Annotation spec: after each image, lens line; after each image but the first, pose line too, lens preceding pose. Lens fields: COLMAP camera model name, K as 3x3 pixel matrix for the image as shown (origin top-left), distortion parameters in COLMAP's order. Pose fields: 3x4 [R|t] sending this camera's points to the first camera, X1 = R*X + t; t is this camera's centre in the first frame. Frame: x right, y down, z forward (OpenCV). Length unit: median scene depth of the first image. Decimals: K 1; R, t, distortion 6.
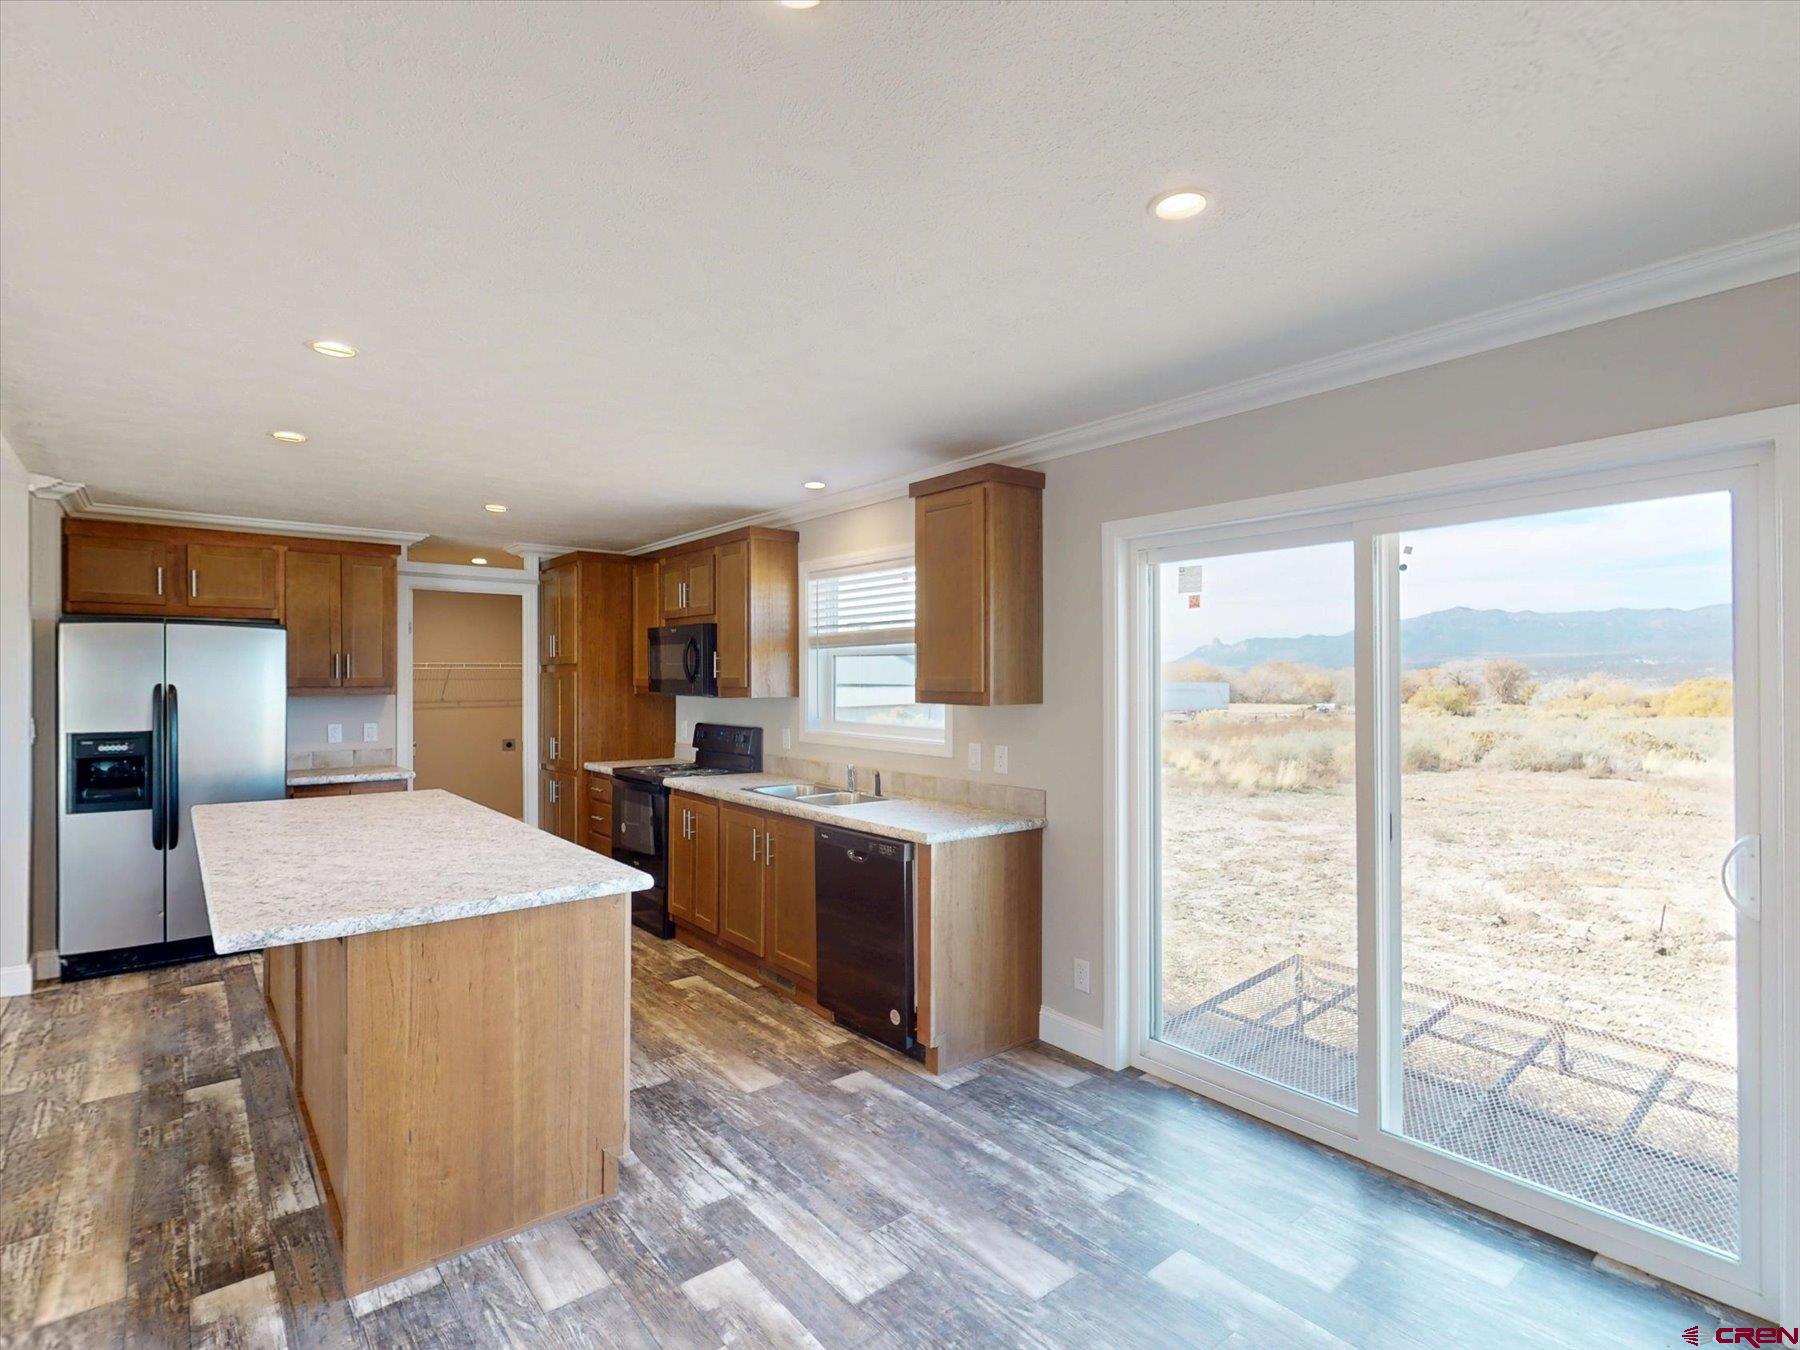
lens RADIAL K [[893.2, 0, 900.2], [0, 893.2, 678.3], [0, 0, 1]] dist [0.000822, -0.000021]
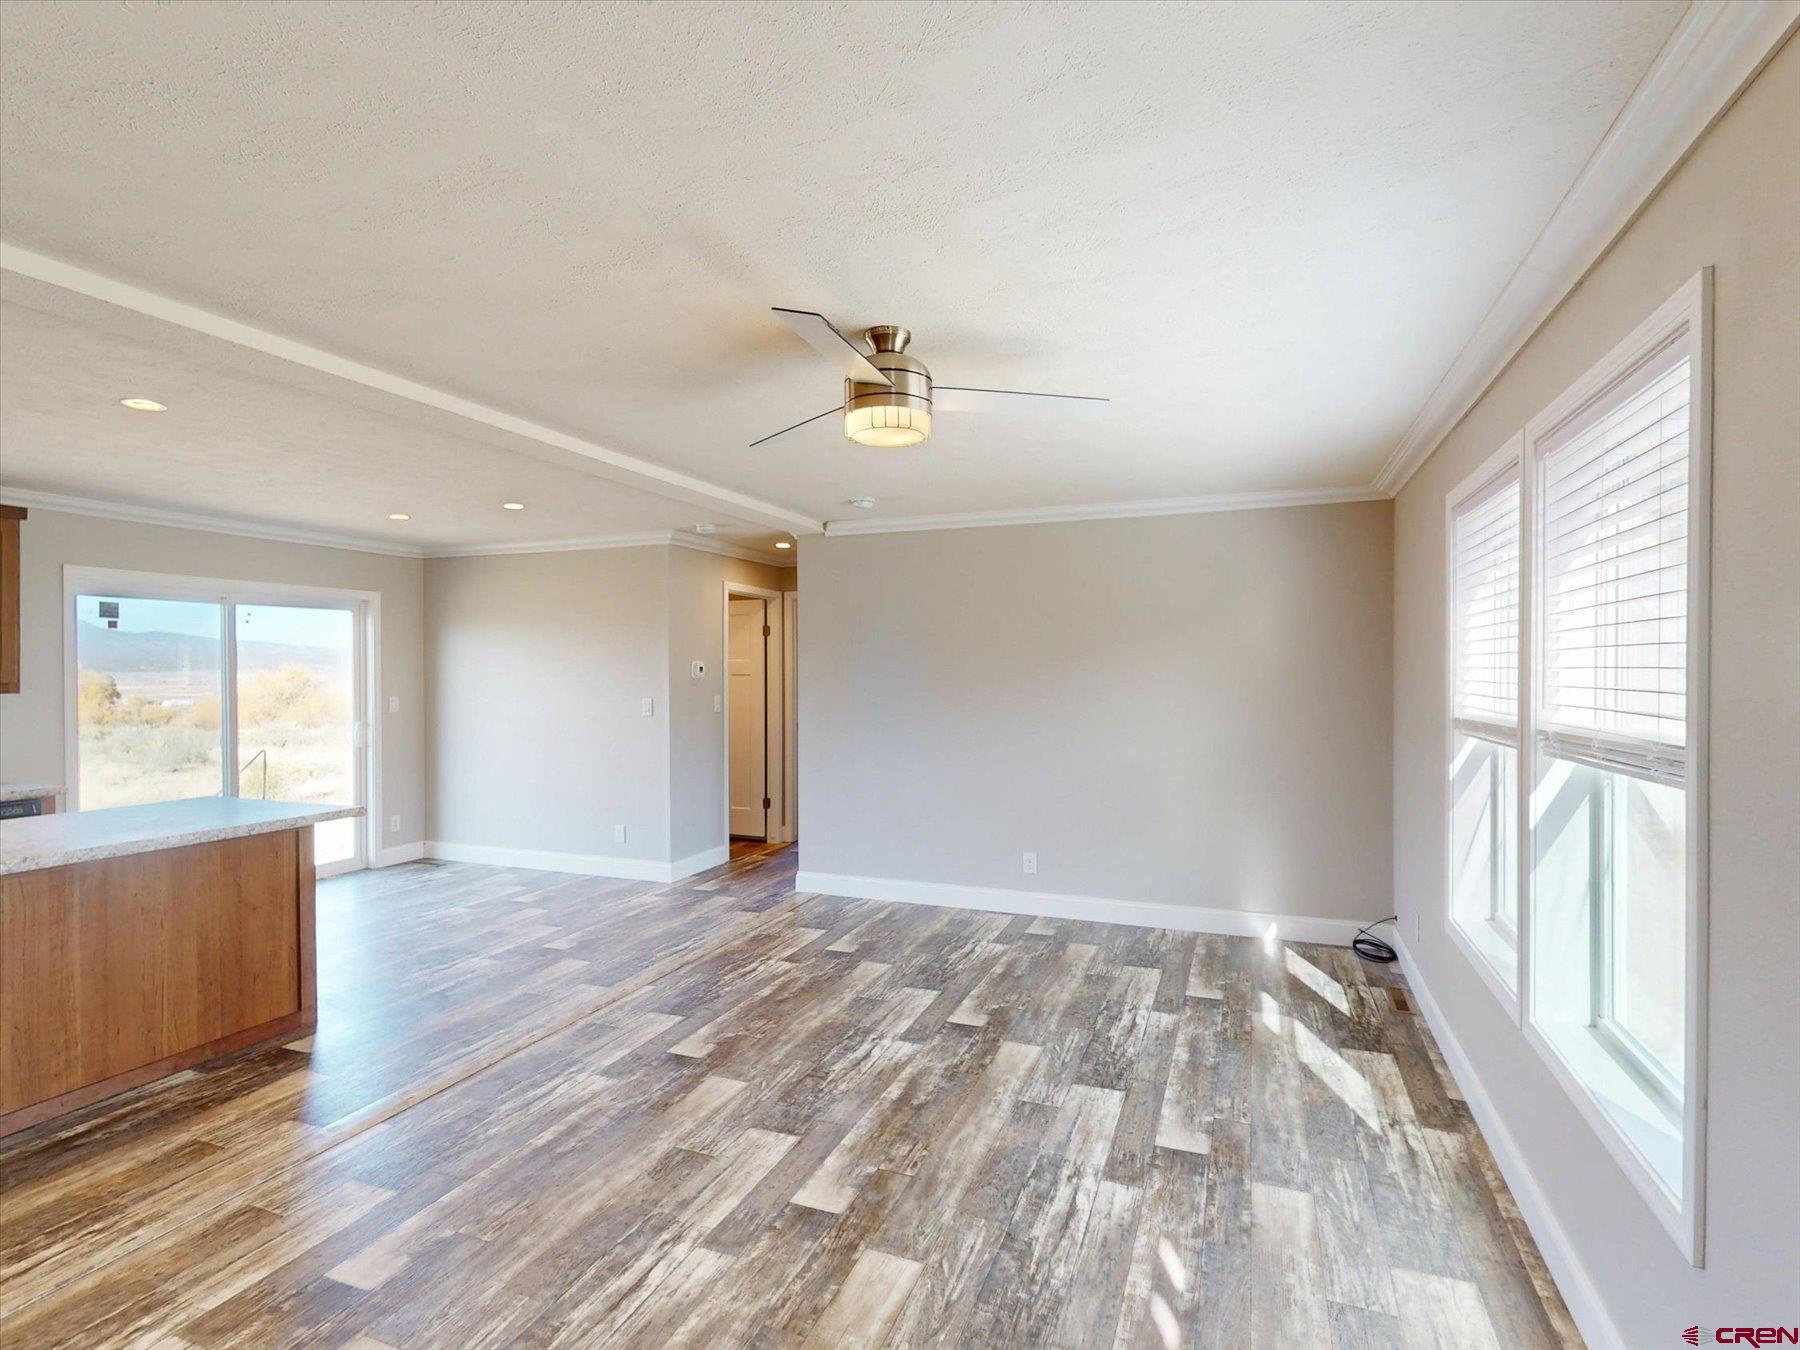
lens RADIAL K [[893.2, 0, 900.2], [0, 893.2, 678.3], [0, 0, 1]] dist [0.000822, -0.000021]
pose [[-0.488872, -0.006621, 0.872330, -2.126235], [0.002480, 0.999957, 0.008979, 0.000865], [-0.872352, 0.006553, -0.488835, 0.663659]]
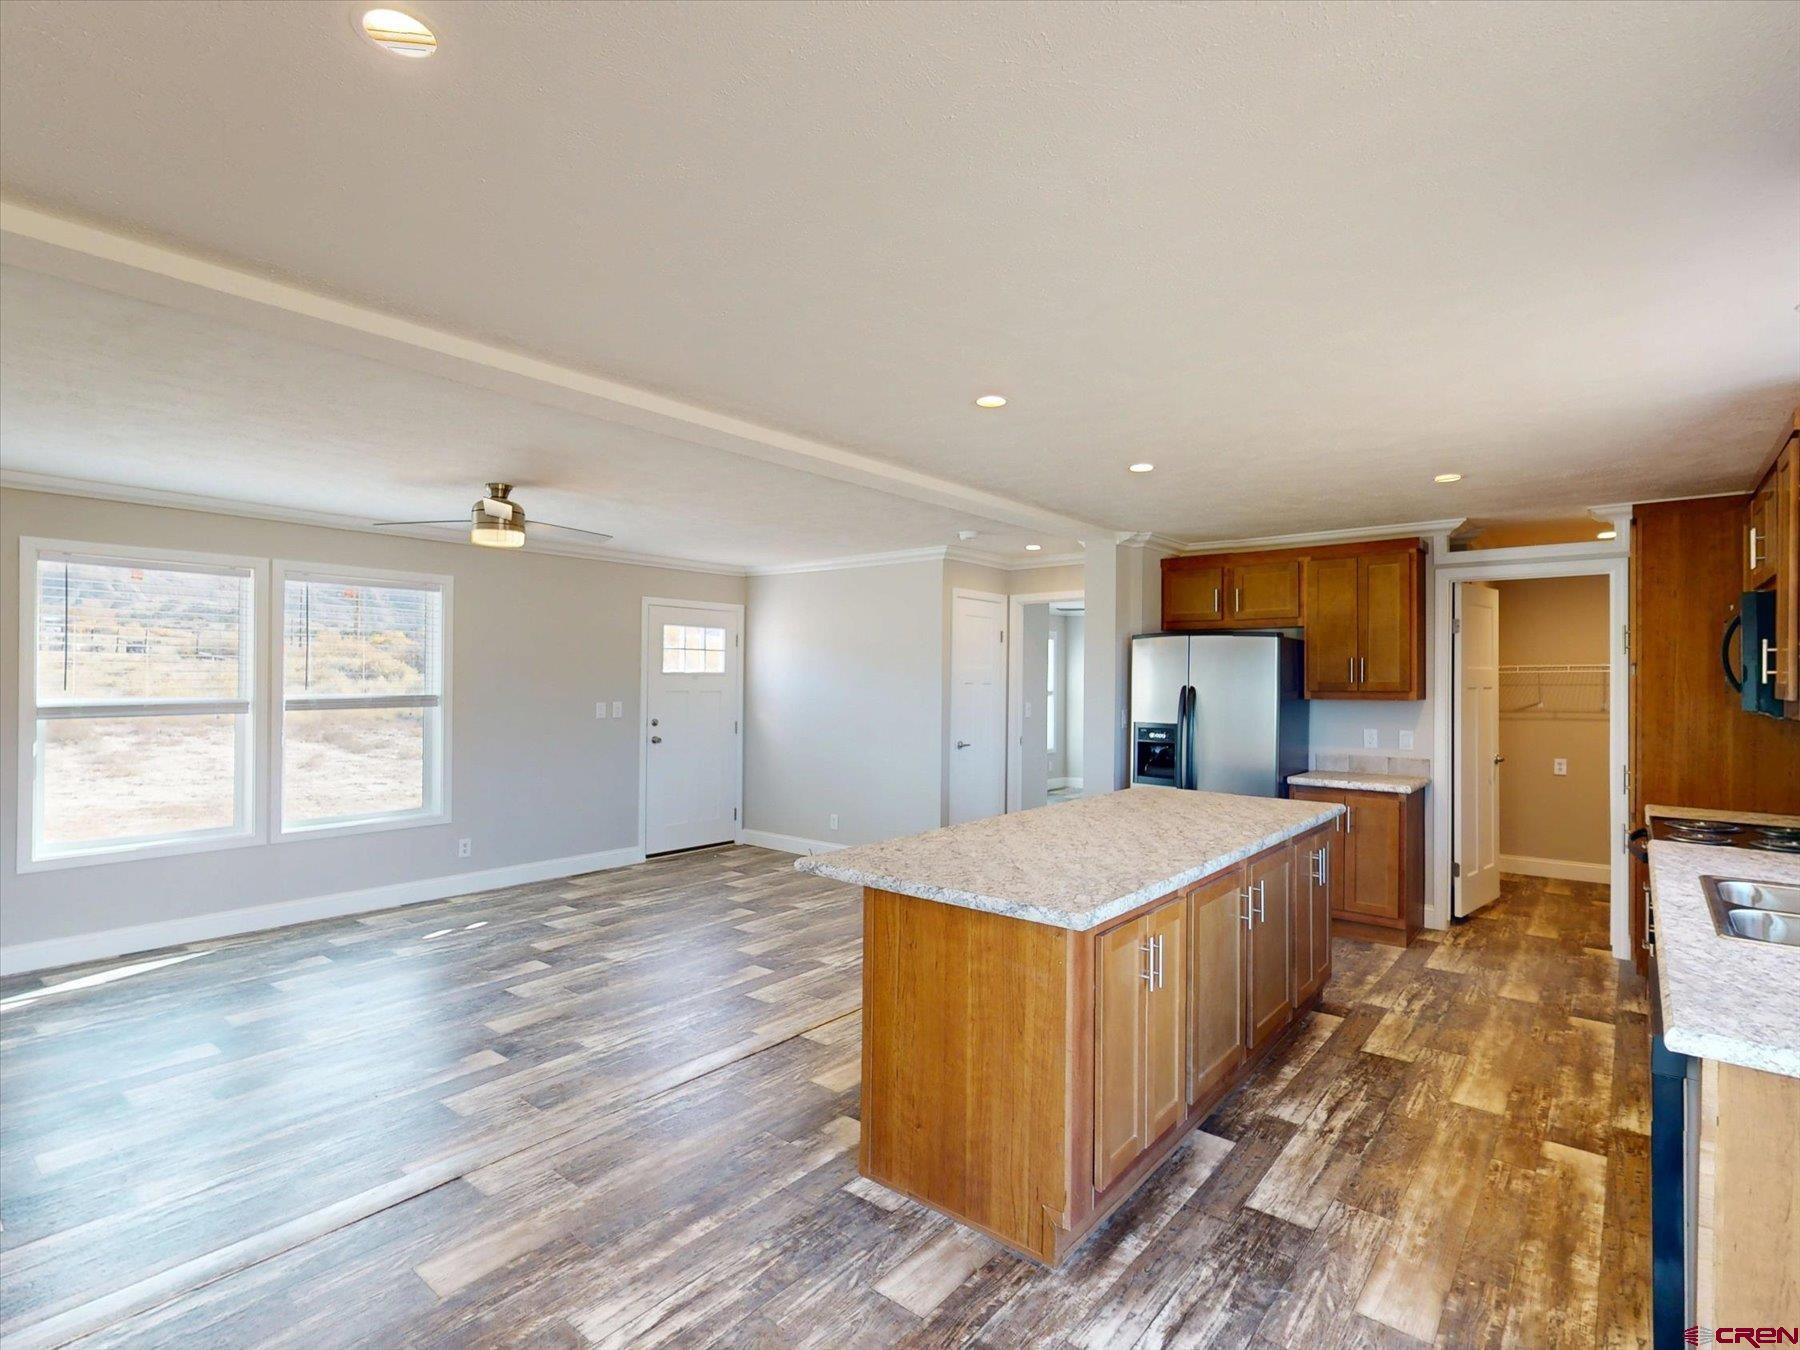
lens RADIAL K [[894.4, 0, 897.6], [0, 894.4, 676.9], [0, 0, 1]] dist [-0.000937, 0.000440]
pose [[0.193496, 0.001354, -0.981100, 0.481329], [-0.009442, 0.999955, -0.000482, -0.002255], [0.981056, 0.009357, 0.193500, 0.624475]]
